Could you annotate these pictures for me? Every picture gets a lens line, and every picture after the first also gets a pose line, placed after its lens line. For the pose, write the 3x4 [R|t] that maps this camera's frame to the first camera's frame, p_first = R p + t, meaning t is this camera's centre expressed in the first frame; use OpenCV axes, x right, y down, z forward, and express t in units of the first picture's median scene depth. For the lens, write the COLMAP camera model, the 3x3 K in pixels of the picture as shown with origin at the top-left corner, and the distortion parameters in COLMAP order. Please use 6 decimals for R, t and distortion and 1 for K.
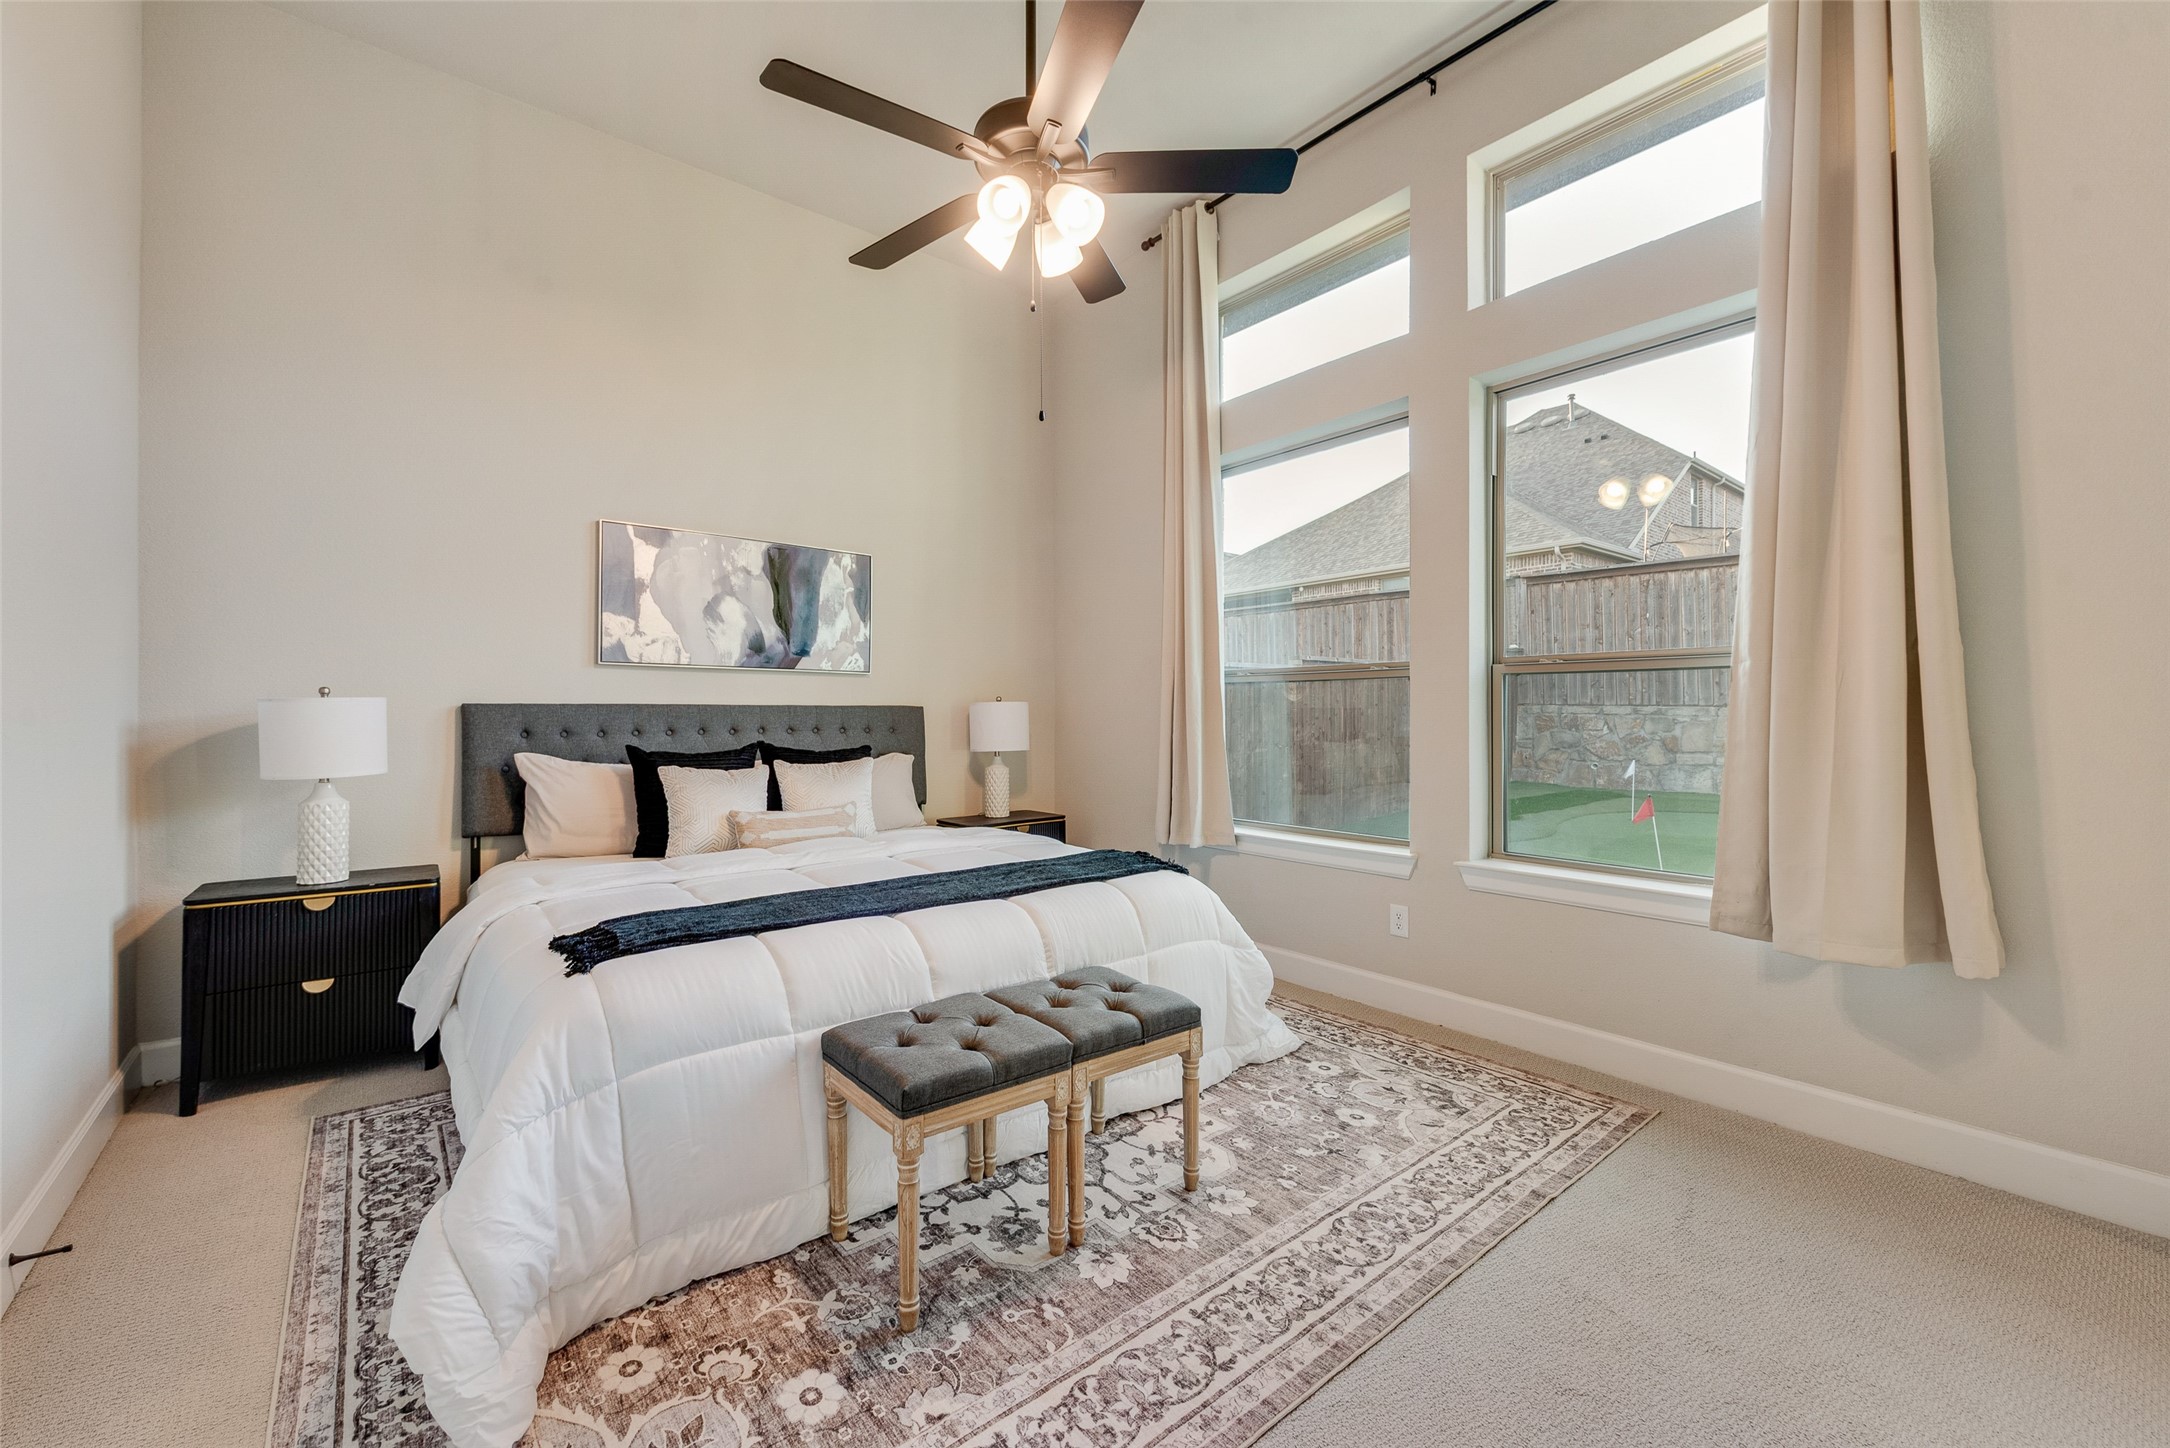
lens RADIAL K [[846.1, 0, 1089.5], [0, 846.1, 704.8], [0, 0, 1]] dist [0.012159, -0.003107]
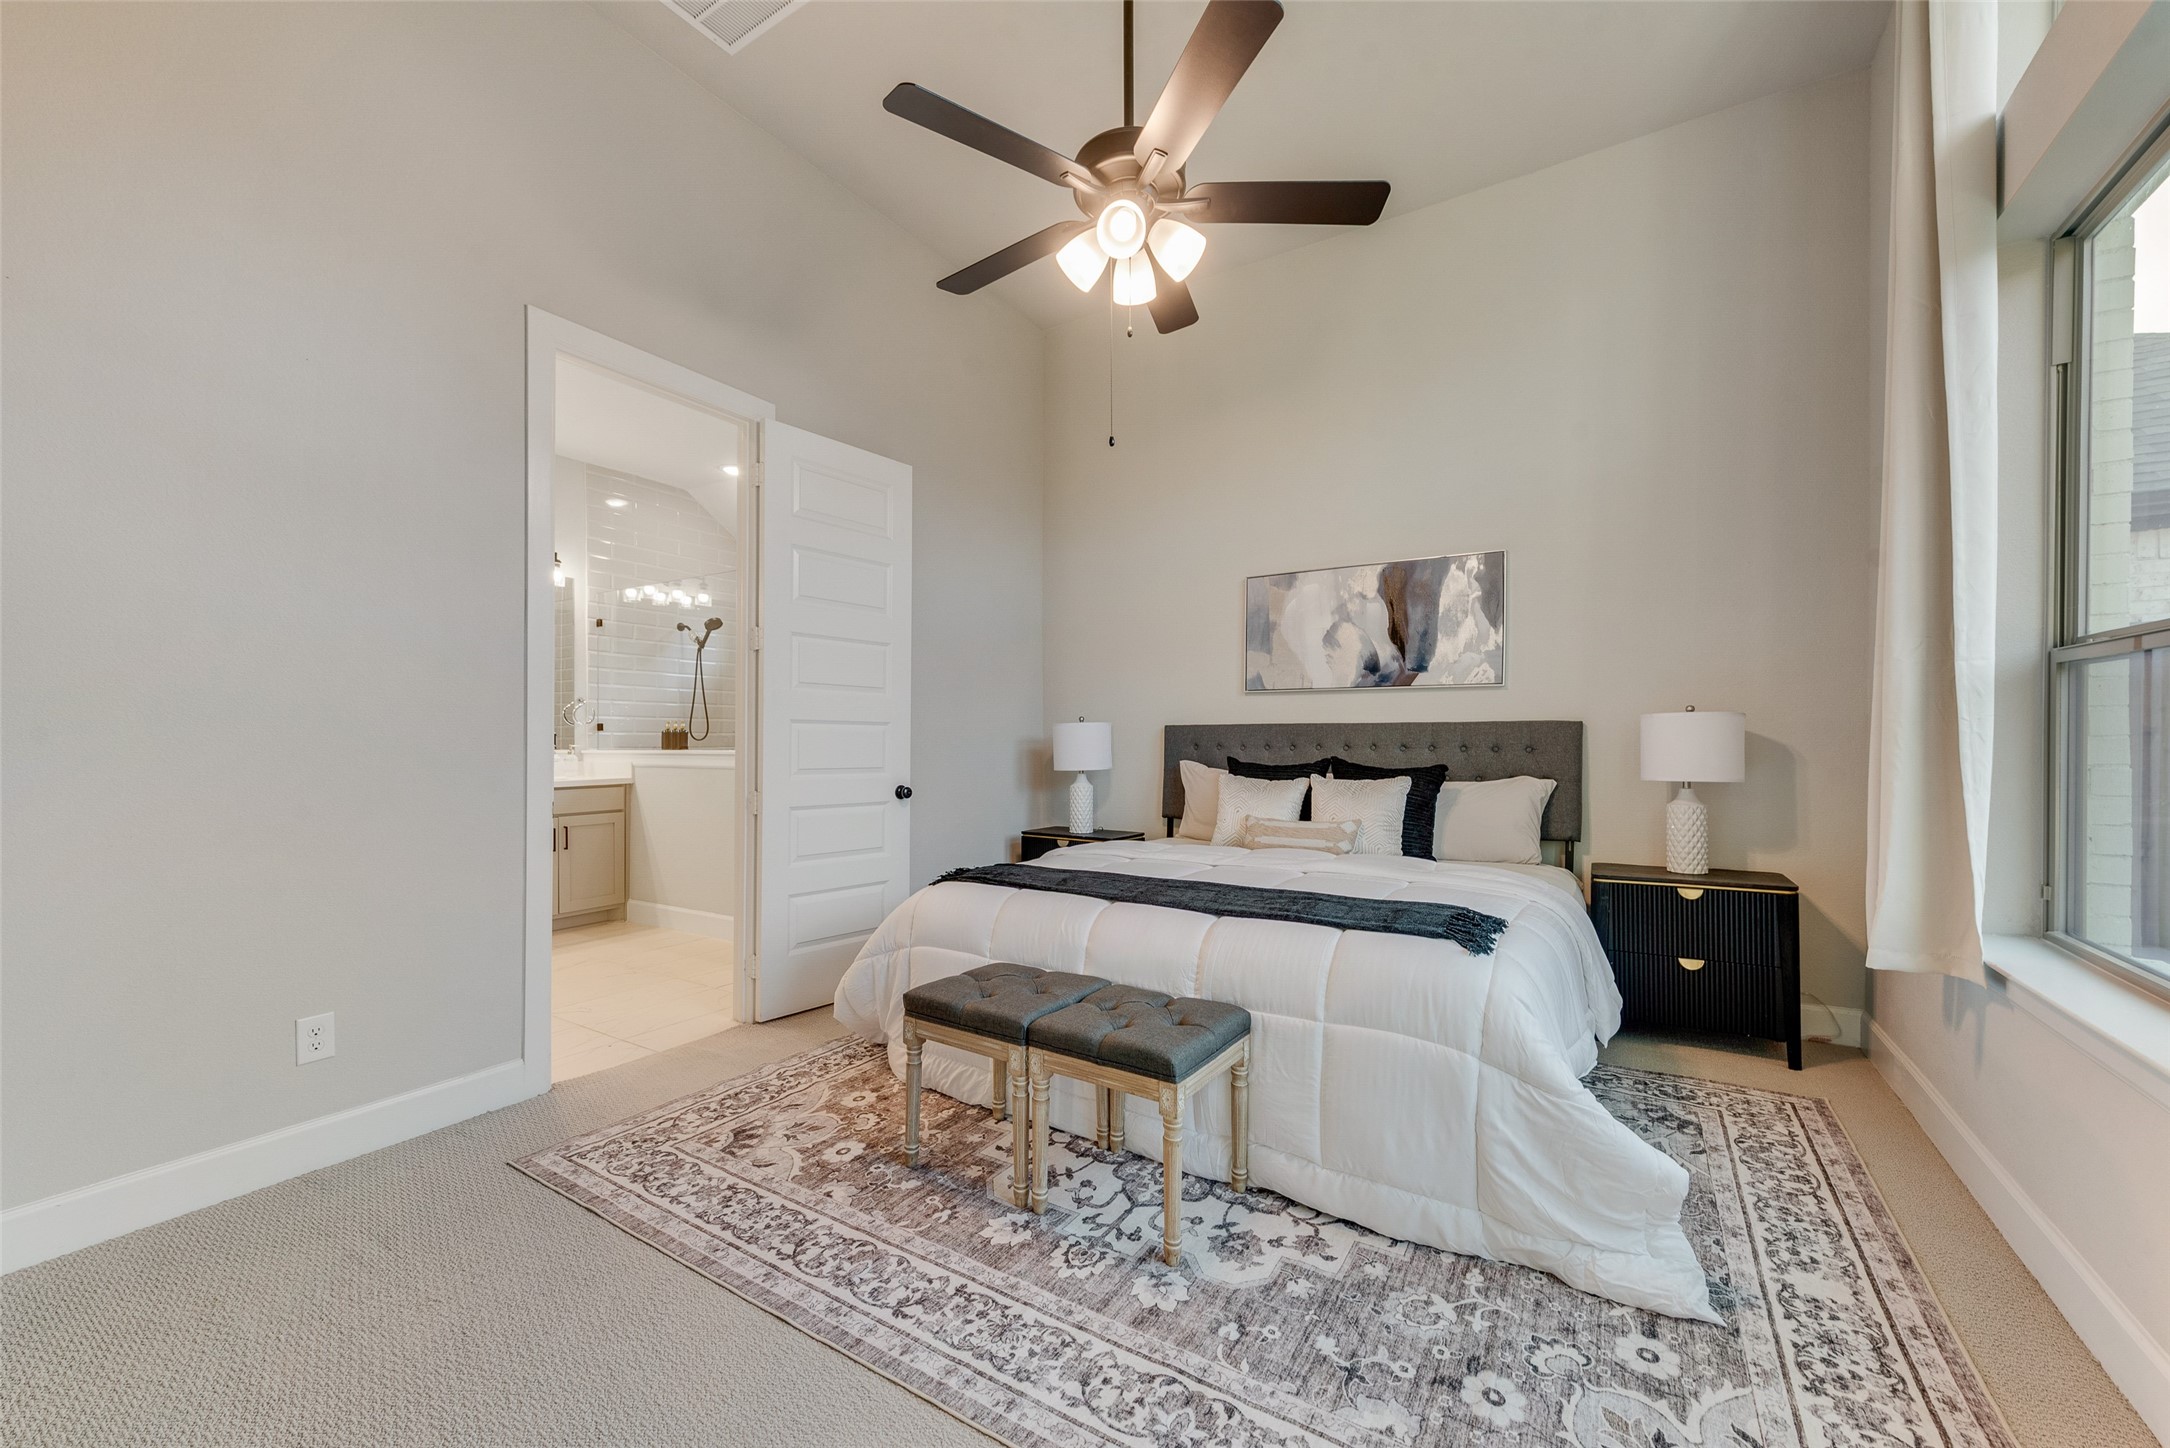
lens RADIAL K [[846.1, 0, 1078.8], [0, 846.1, 737.7], [0, 0, 1]] dist [0.012159, -0.003107]
pose [[0.319633, -0.001763, -0.947540, 0.564611], [0.015067, 0.999881, 0.003222, 0.011234], [0.947421, -0.015306, 0.319622, 0.385556]]
